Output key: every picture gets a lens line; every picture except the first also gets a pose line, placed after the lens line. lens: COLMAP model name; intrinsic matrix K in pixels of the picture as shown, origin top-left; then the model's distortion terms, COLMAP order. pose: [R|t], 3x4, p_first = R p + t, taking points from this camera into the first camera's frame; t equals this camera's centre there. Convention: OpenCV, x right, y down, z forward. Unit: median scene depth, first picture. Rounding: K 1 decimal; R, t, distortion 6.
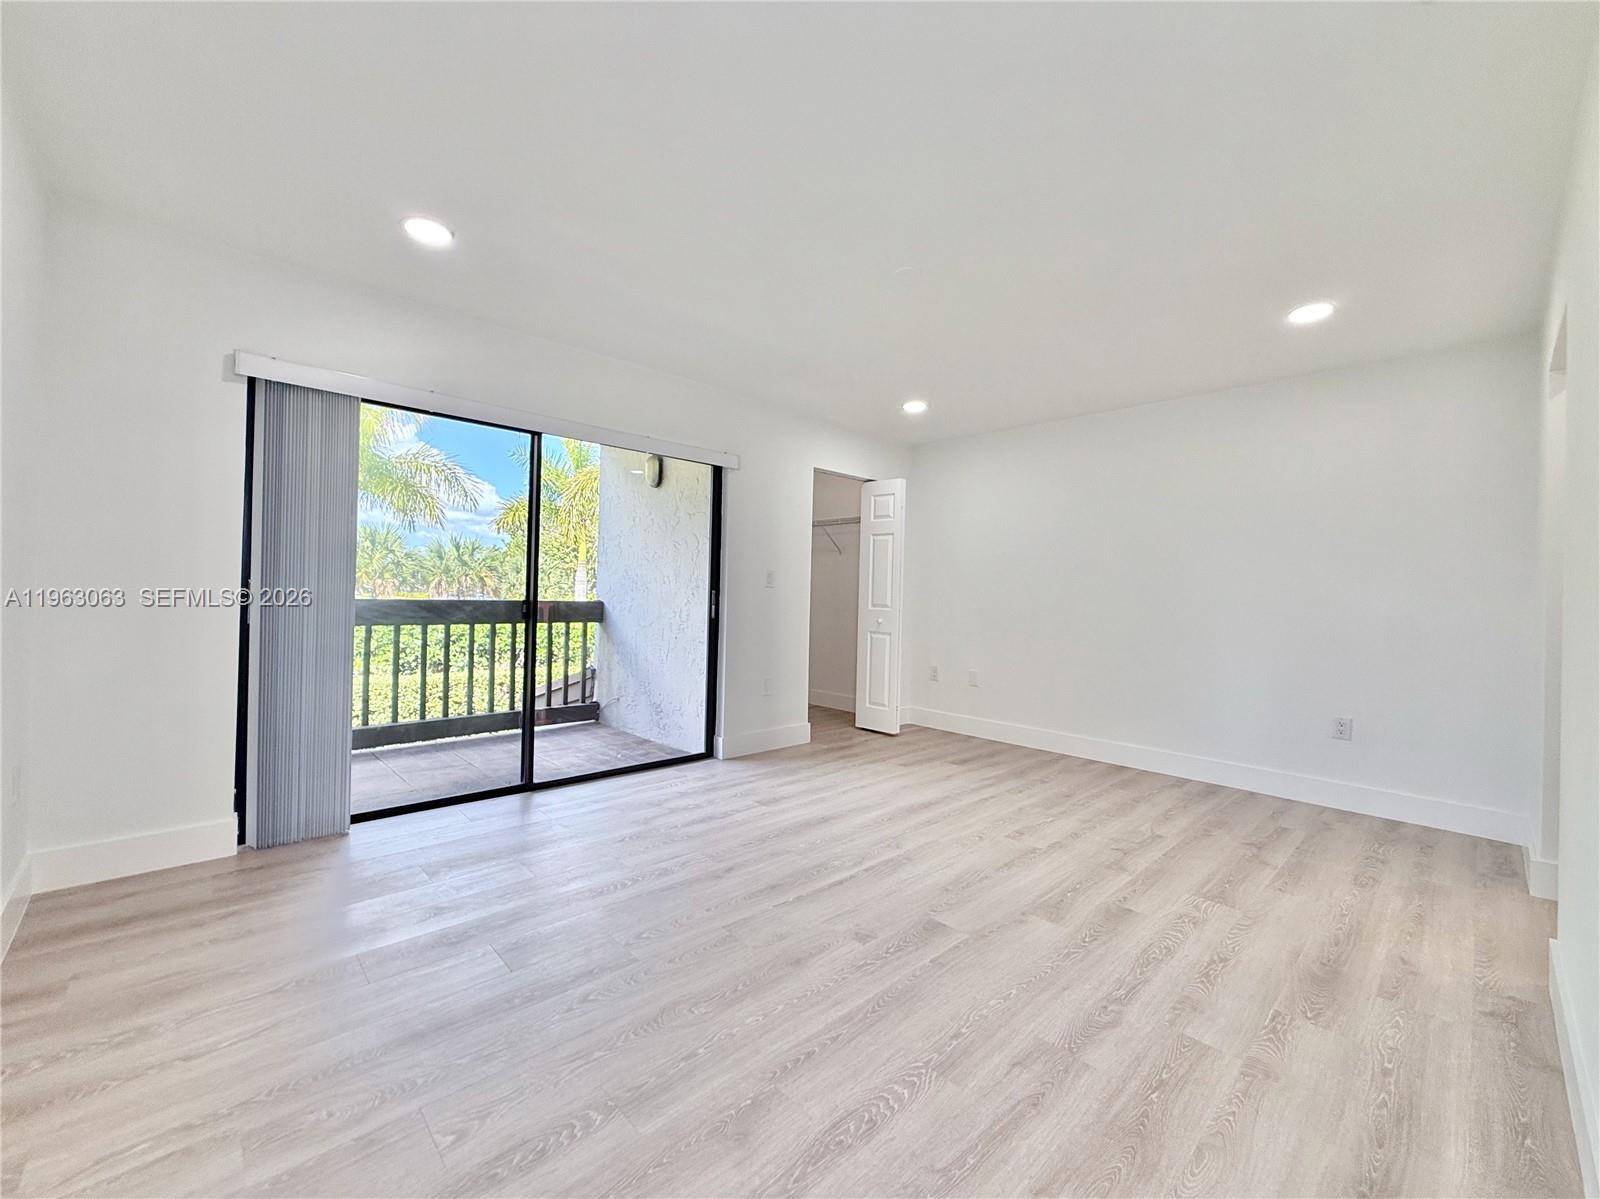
lens RADIAL K [[637.7, 0, 791.7], [0, 637.7, 601.1], [0, 0, 1]] dist [0.001313, 0.000036]
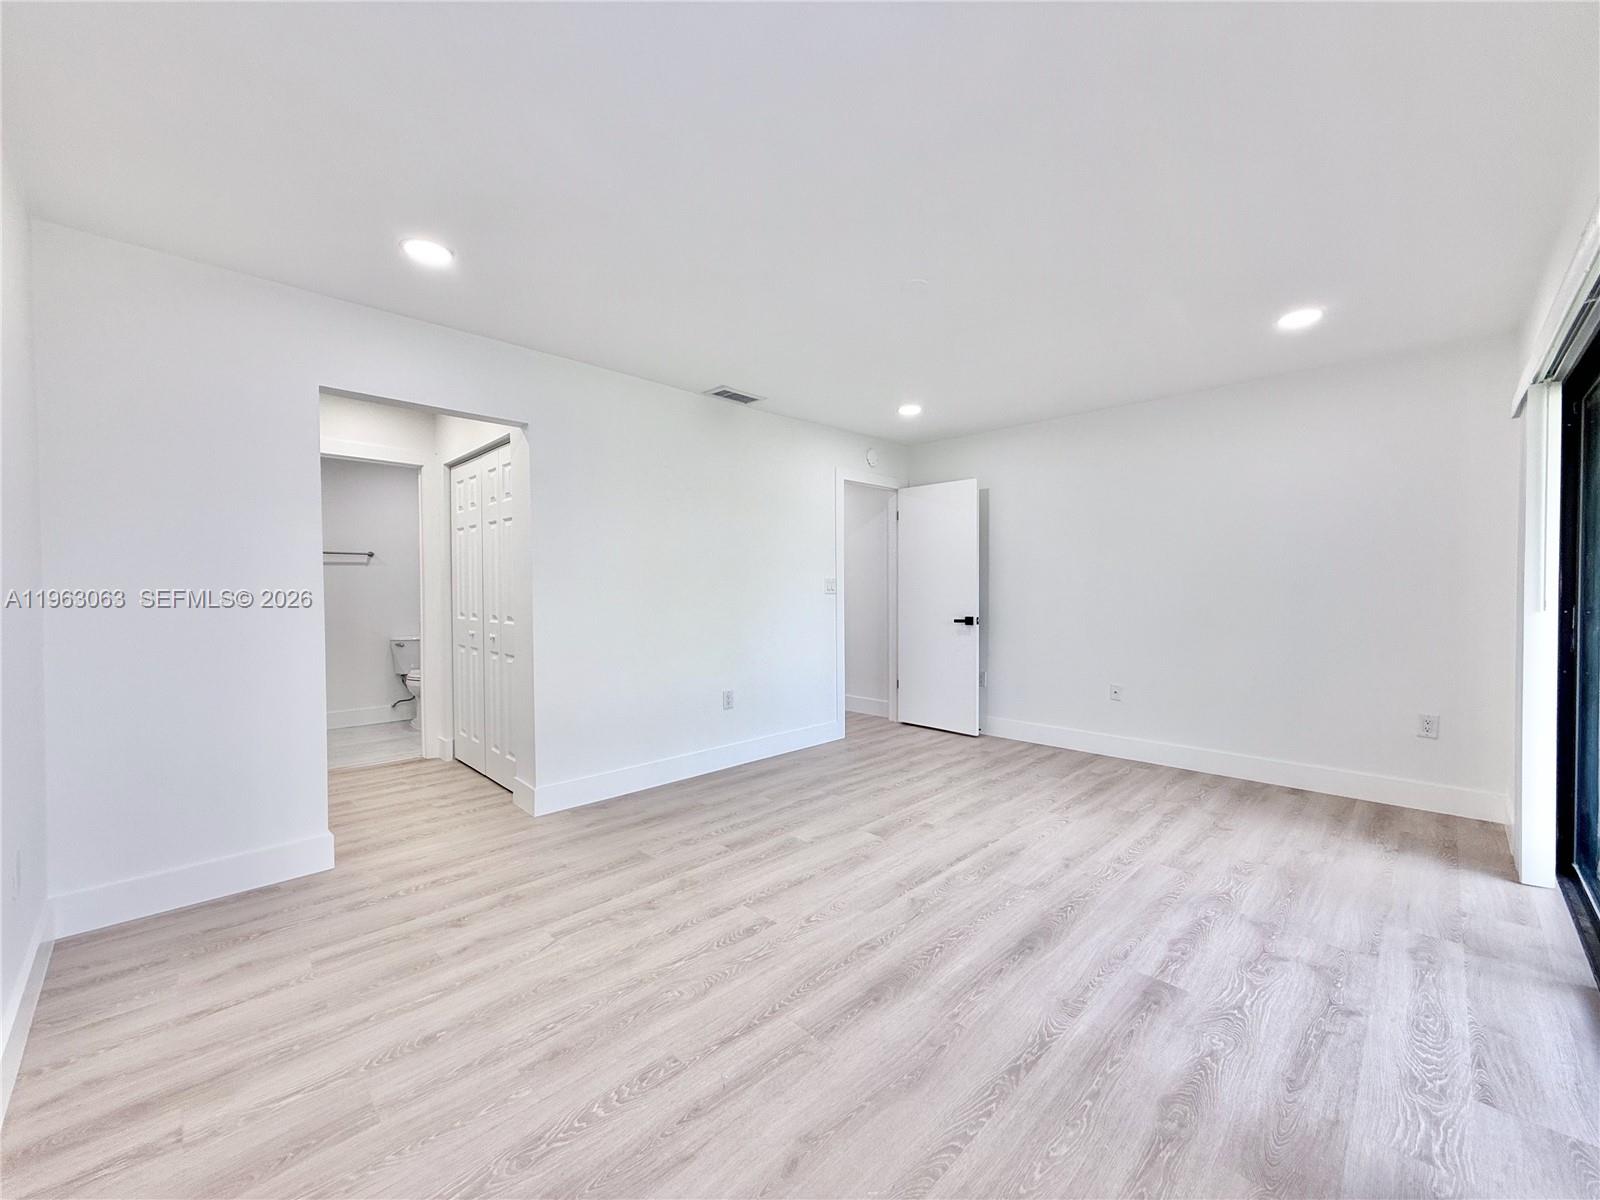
lens RADIAL K [[637.7, 0, 791.7], [0, 637.7, 601.6], [0, 0, 1]] dist [0.001313, 0.000036]
pose [[-0.999306, -0.020428, -0.031157, 0.368184], [-0.021434, 0.999248, 0.032297, -0.041587], [0.030474, 0.032943, -0.998993, 1.858238]]
